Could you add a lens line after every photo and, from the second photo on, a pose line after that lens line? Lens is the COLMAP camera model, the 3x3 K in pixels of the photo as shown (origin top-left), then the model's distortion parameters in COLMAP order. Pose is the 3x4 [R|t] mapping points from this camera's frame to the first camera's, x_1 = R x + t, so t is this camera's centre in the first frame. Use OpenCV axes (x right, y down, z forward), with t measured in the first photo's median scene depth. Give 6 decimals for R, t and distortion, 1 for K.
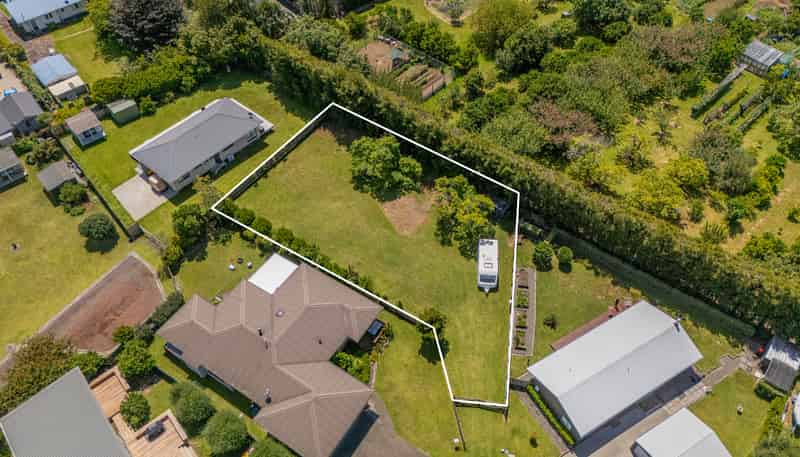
lens RADIAL K [[569.4, 0, 405.1], [0, 569.4, 199.6], [0, 0, 1]] dist [0.059020, -0.062620]
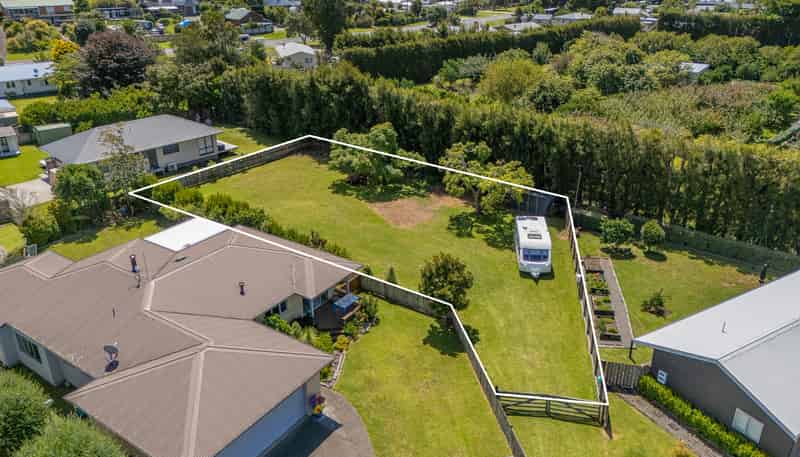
lens RADIAL K [[569.4, 0, 405.1], [0, 569.4, 199.6], [0, 0, 1]] dist [0.059020, -0.062620]
pose [[0.999920, 0.011262, -0.005732, 0.006746], [-0.012635, 0.897424, -0.440988, 0.353305], [0.000178, 0.441025, 0.897495, 0.412892]]
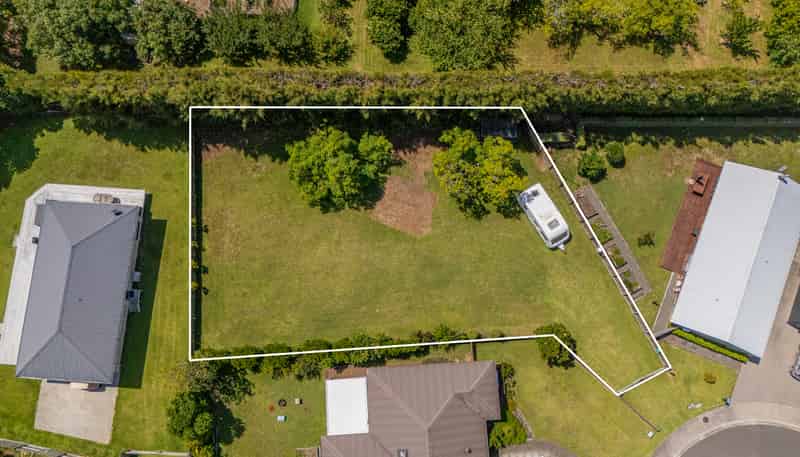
lens RADIAL K [[569.4, 0, 405.1], [0, 569.4, 199.6], [0, 0, 1]] dist [0.059020, -0.062620]
pose [[0.803088, -0.587972, 0.096631, -0.076324], [0.463591, 0.718429, 0.518597, -0.415260], [-0.374343, -0.371683, 0.849541, 0.407079]]
